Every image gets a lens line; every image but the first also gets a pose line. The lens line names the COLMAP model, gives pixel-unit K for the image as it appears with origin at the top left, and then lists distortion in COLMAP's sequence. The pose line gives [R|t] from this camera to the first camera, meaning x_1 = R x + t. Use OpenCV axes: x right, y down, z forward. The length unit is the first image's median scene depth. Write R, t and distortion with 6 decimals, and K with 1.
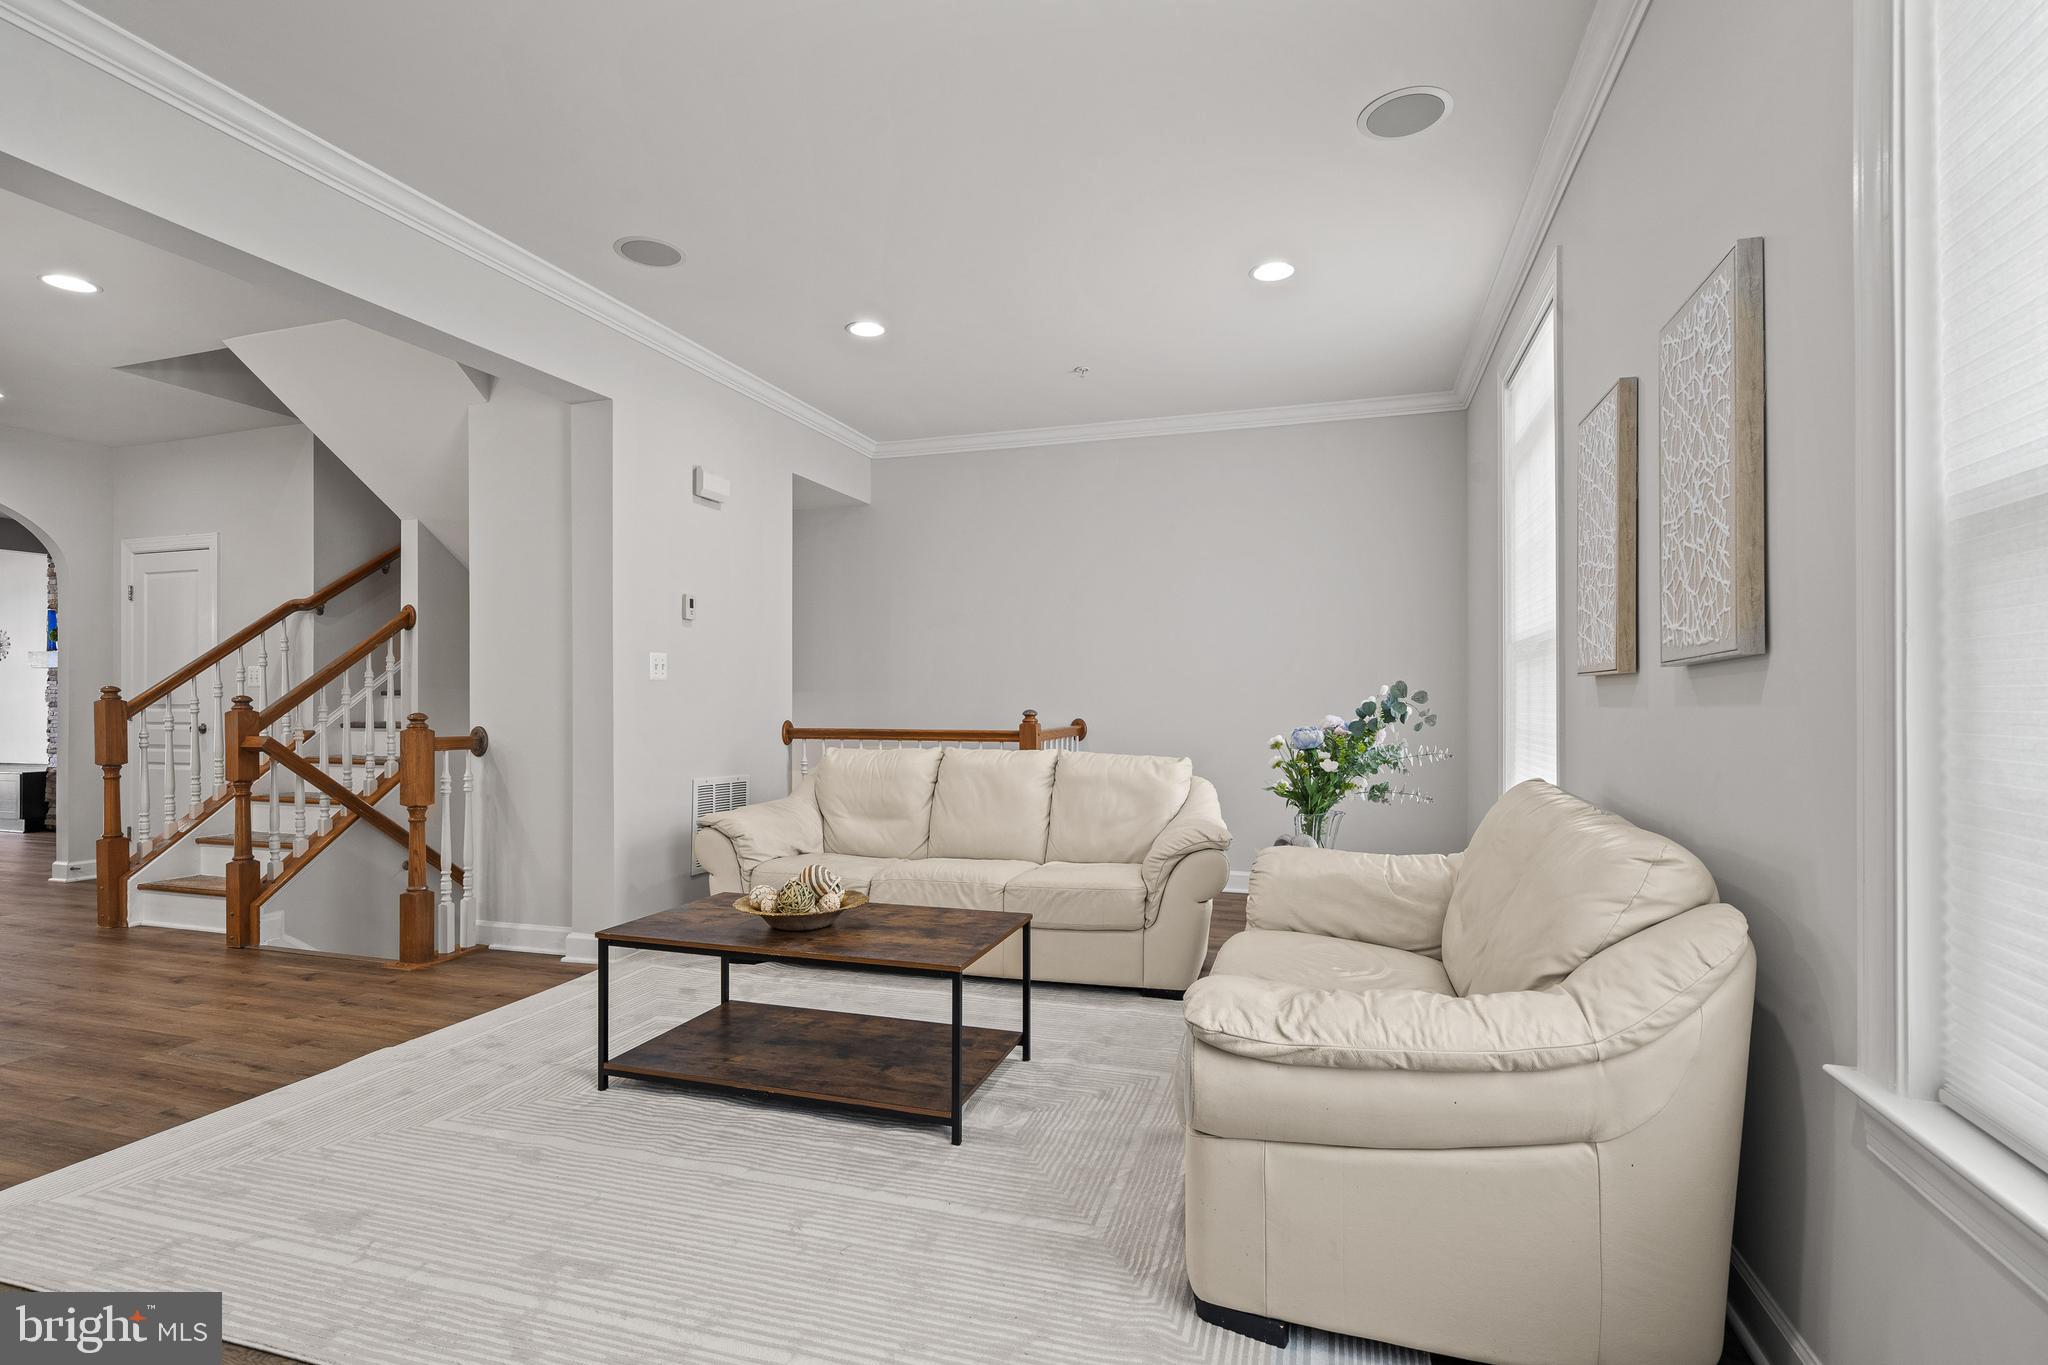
lens RADIAL K [[982.5, 0, 1004.3], [0, 982.5, 697.1], [0, 0, 1]] dist [0.001141, -0.000807]
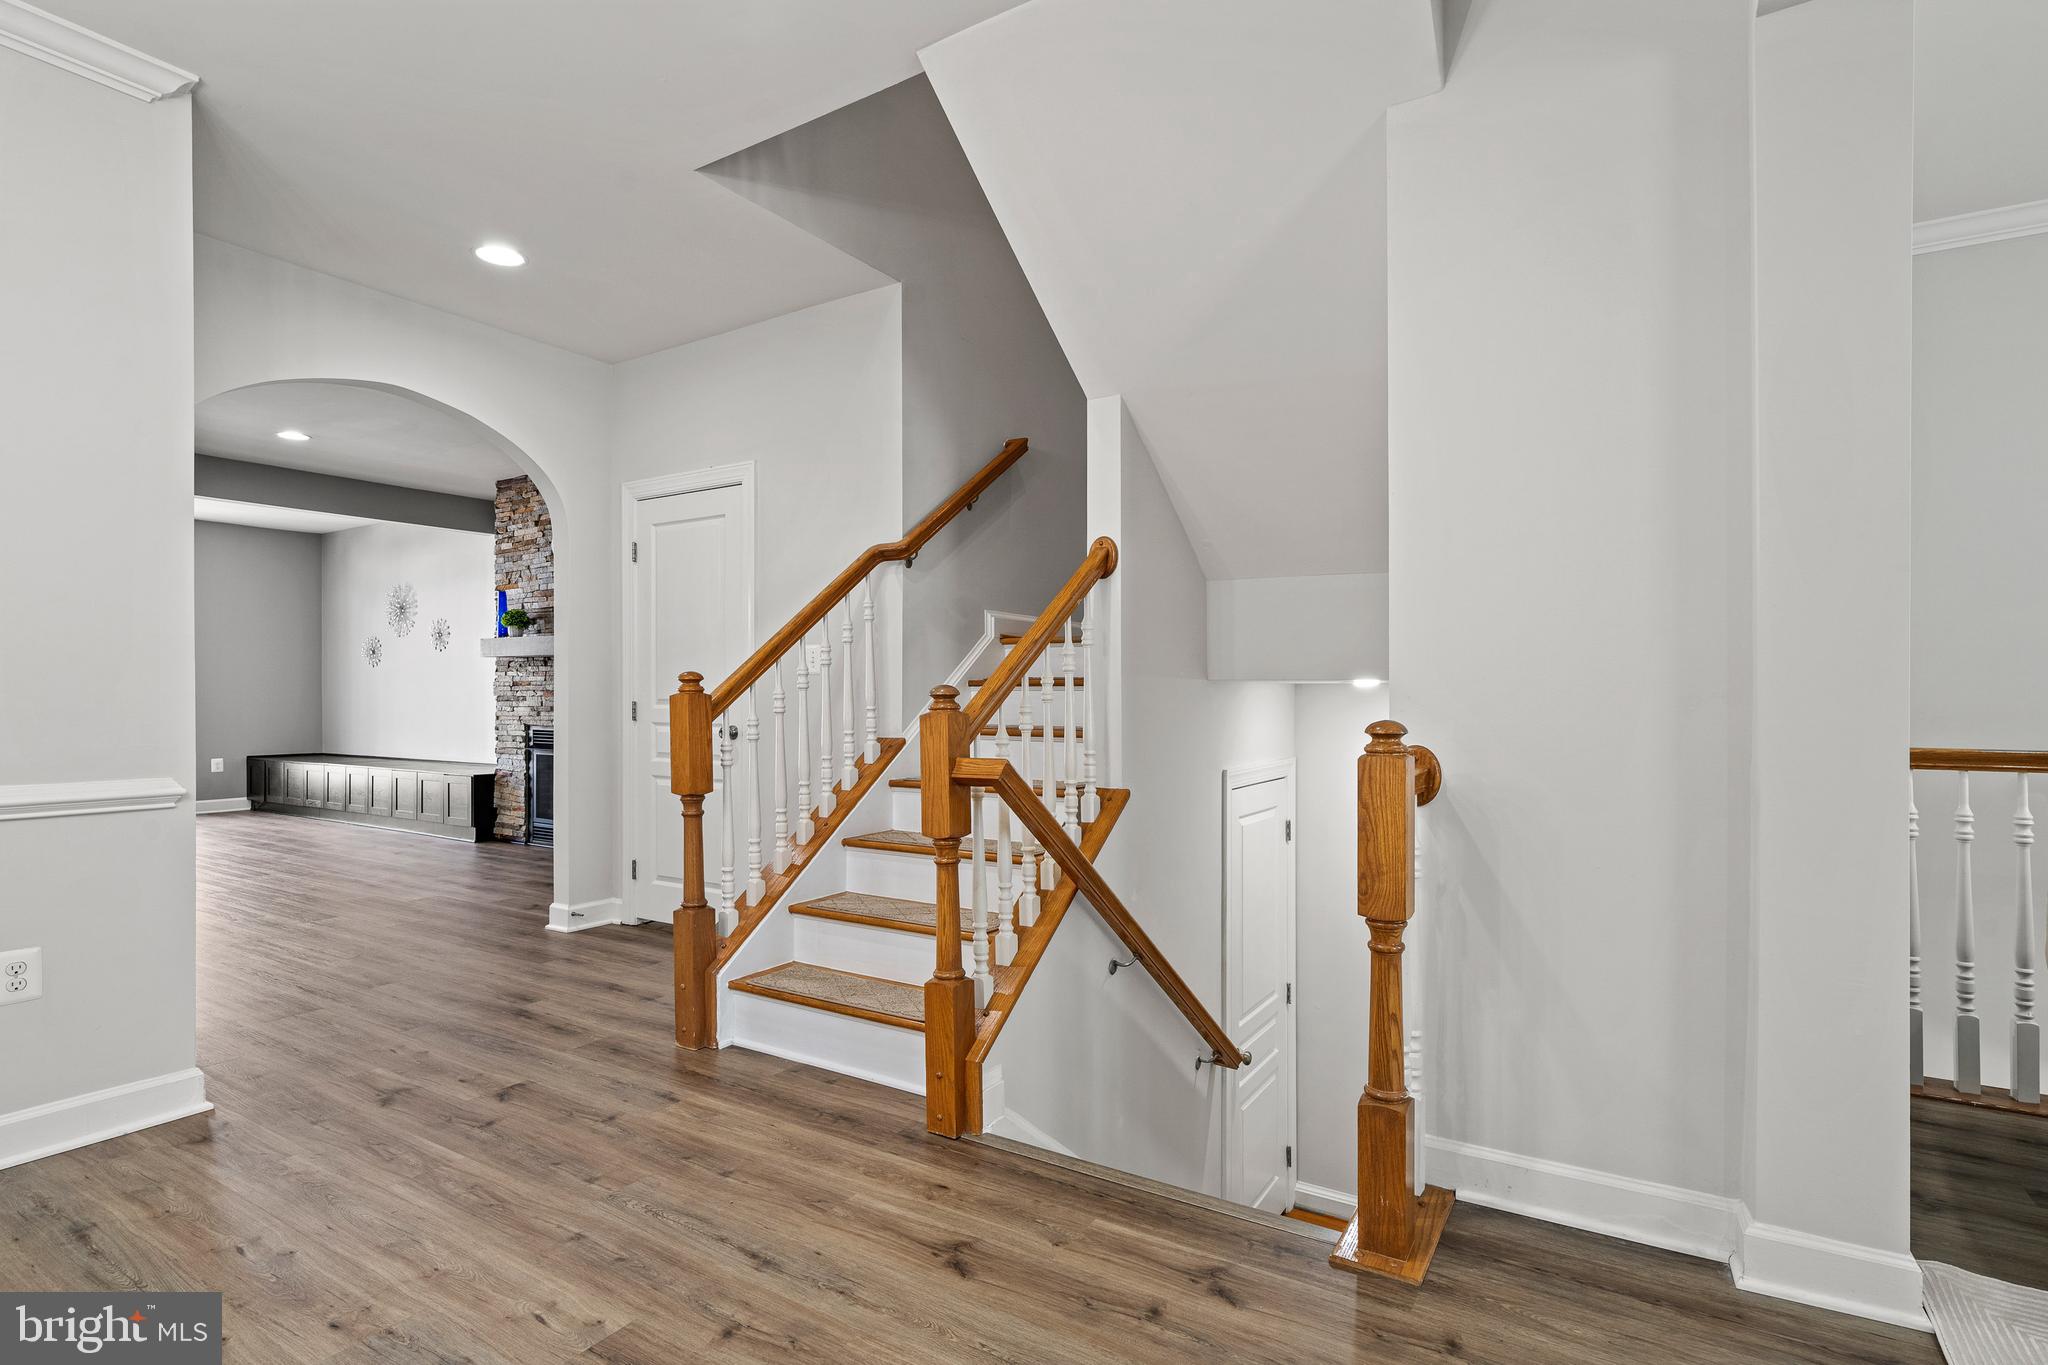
lens RADIAL K [[982.5, 0, 1004.7], [0, 982.5, 693.4], [0, 0, 1]] dist [0.001141, -0.000807]
pose [[0.973426, -0.001466, -0.228996, -0.622994], [0.002623, 0.999985, 0.004747, 0.000400], [0.228986, -0.005222, 0.973416, 0.464466]]
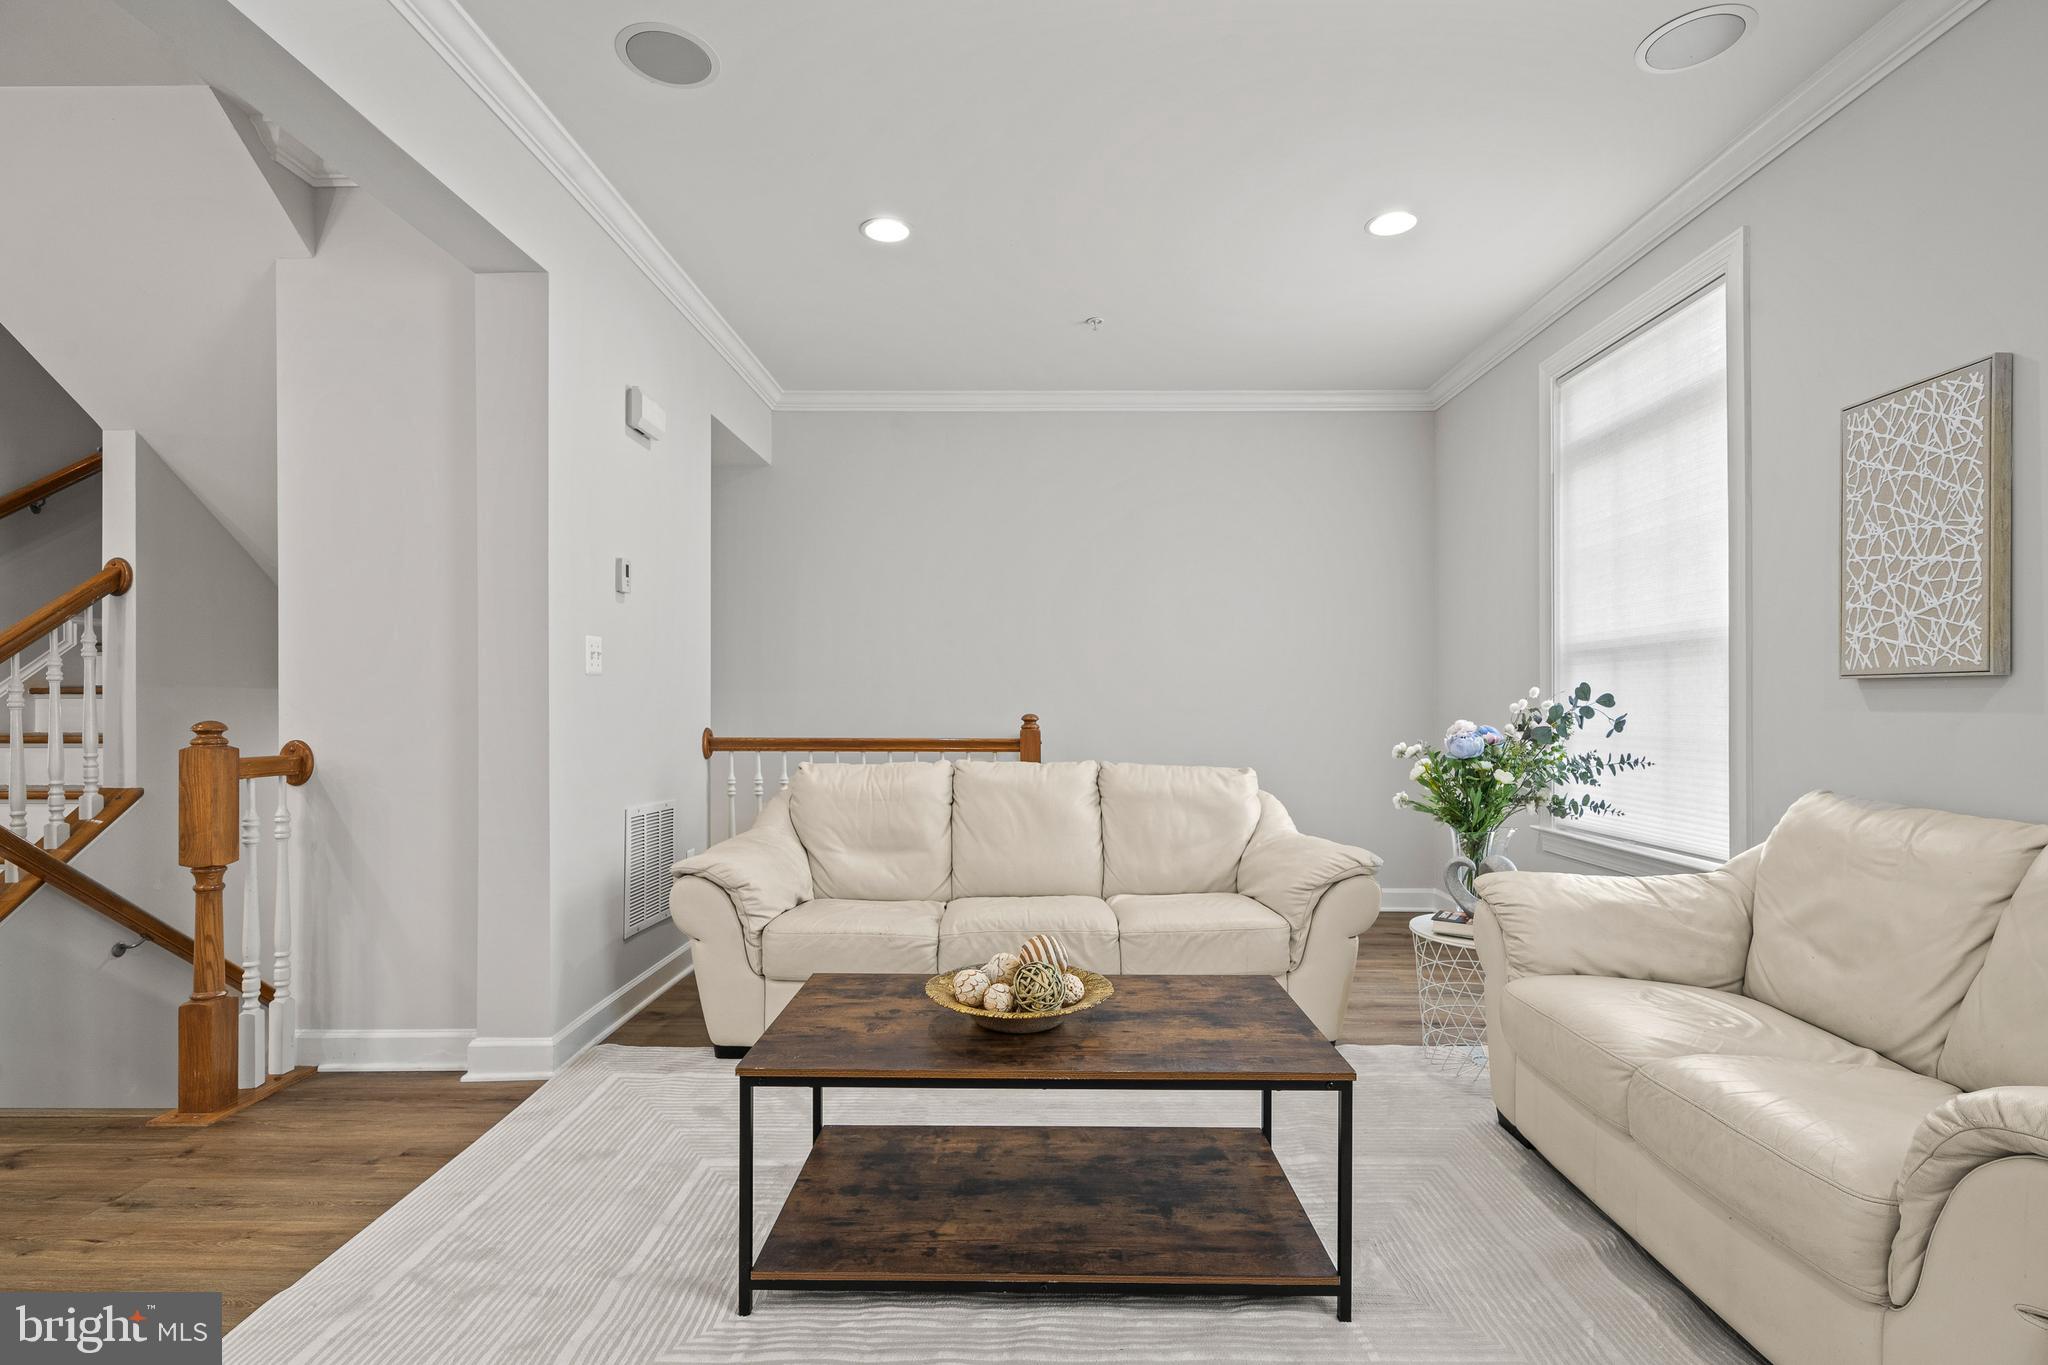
lens RADIAL K [[982.5, 0, 1019.2], [0, 982.5, 701.2], [0, 0, 1]] dist [0.001141, -0.000807]
pose [[0.951773, 0.001985, 0.306797, -0.269919], [-0.002903, 0.999993, 0.002536, -0.000215], [-0.306789, -0.003305, 0.951772, 0.209917]]
